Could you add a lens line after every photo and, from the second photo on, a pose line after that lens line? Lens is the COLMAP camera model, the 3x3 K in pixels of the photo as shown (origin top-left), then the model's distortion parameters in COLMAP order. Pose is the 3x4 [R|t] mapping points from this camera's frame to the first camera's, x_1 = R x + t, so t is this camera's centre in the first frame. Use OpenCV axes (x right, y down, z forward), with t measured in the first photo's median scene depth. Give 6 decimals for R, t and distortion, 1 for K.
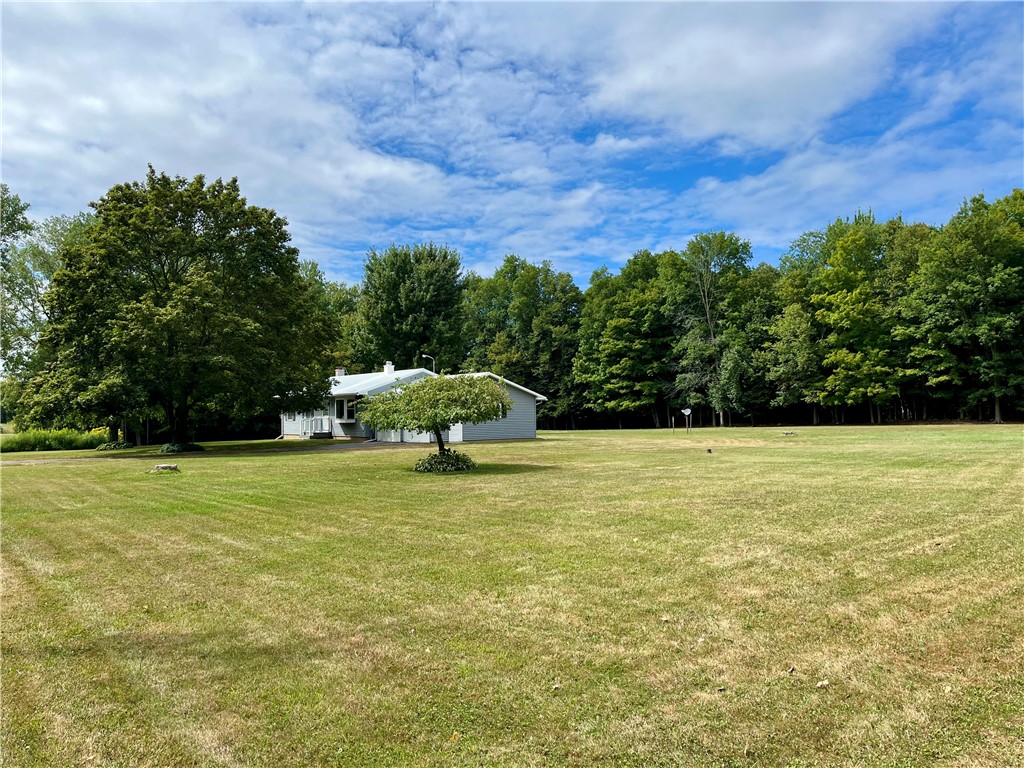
lens RADIAL K [[776.4, 0, 512.0], [0, 776.4, 384.0], [0, 0, 1]] dist [-0.000155, -0.000030]
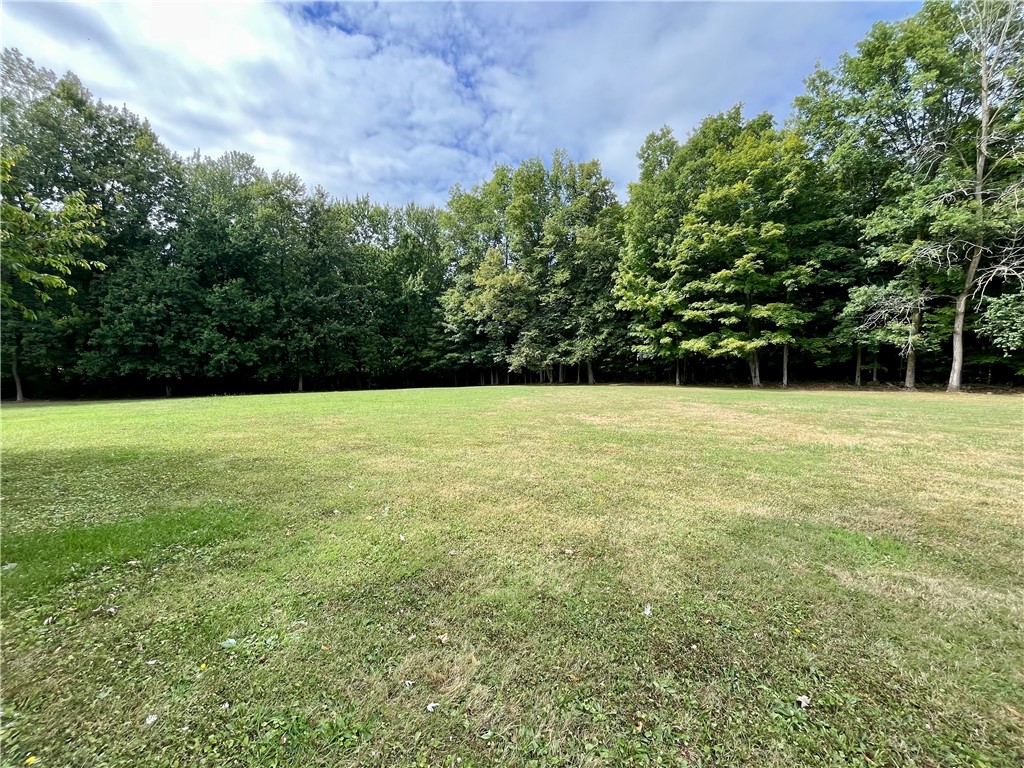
lens RADIAL K [[409.6, 0, 512.0], [0, 409.6, 384.0], [0, 0, 1]] dist [-0.000288, -0.000033]
pose [[0.996147, 0.020675, 0.085225, -0.031215], [-0.028152, 0.995768, 0.087487, 0.031138], [-0.083055, -0.089549, 0.992513, 0.685817]]
